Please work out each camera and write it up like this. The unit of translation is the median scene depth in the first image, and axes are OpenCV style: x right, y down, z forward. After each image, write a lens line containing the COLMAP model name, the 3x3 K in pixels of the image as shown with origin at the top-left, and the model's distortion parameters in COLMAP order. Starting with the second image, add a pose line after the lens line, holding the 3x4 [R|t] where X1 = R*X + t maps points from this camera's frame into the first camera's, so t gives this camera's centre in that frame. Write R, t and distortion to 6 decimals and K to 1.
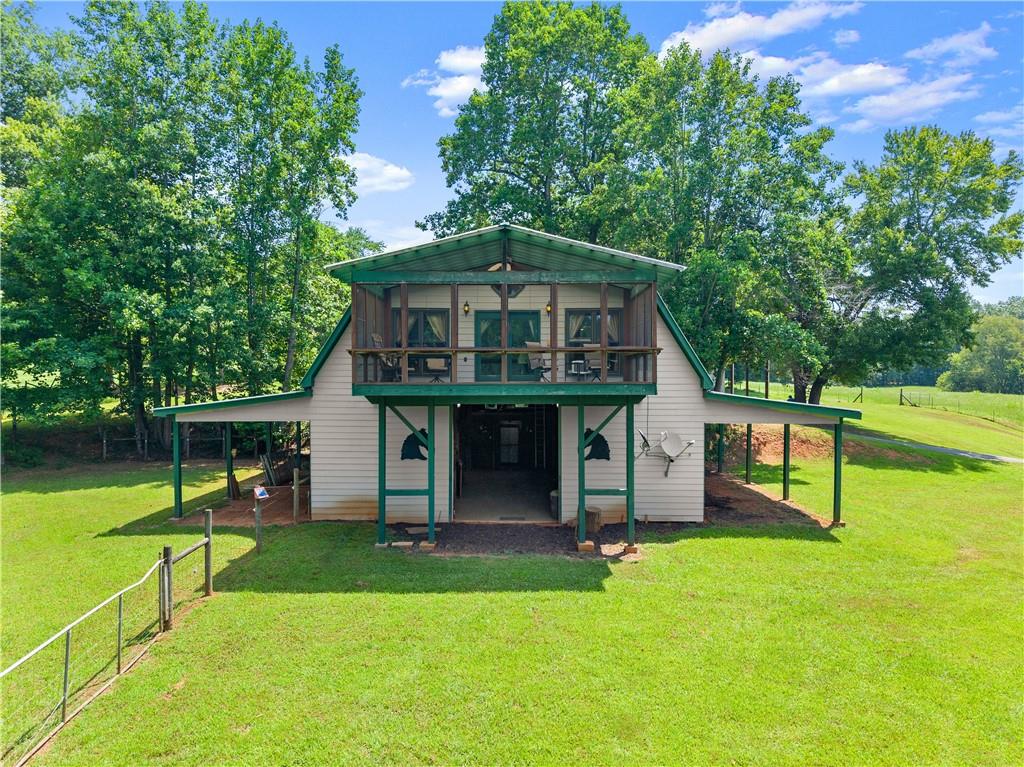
lens RADIAL K [[706.4, 0, 511.5], [0, 706.4, 383.5], [0, 0, 1]] dist [0.011560, -0.000543]
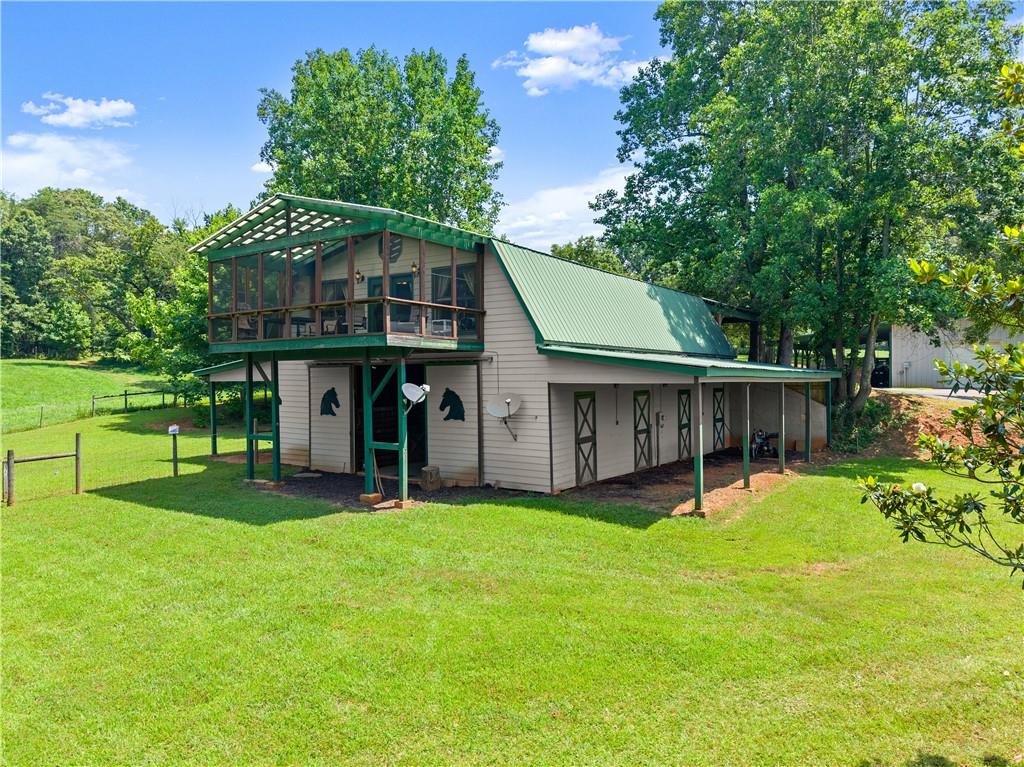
lens RADIAL K [[706.4, 0, 510.0], [0, 706.4, 380.4], [0, 0, 1]] dist [0.011560, -0.000543]
pose [[0.819724, -0.002269, -0.572755, 0.742891], [0.000564, 0.999995, -0.003156, 0.056326], [0.572759, 0.002264, 0.819721, 0.241768]]
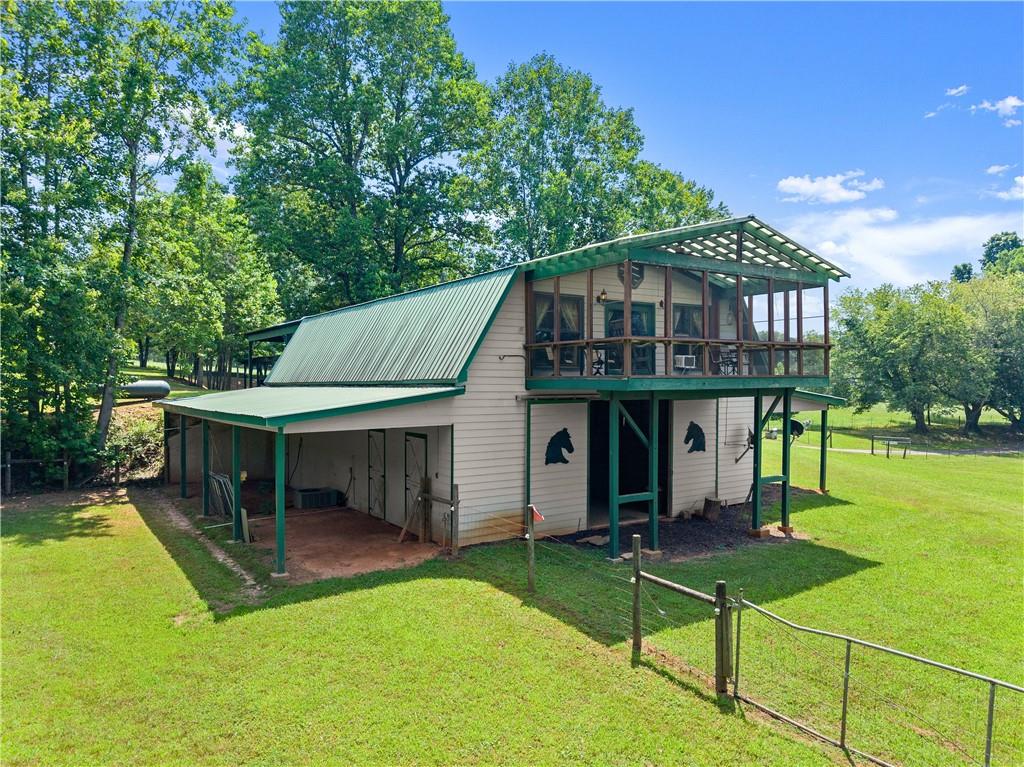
lens RADIAL K [[706.4, 0, 511.0], [0, 706.4, 382.0], [0, 0, 1]] dist [0.011560, -0.000543]
pose [[0.830543, -0.006445, 0.556917, -0.678306], [0.005067, 0.999979, 0.004015, 0.001140], [-0.556931, -0.000513, 0.830559, 0.292474]]
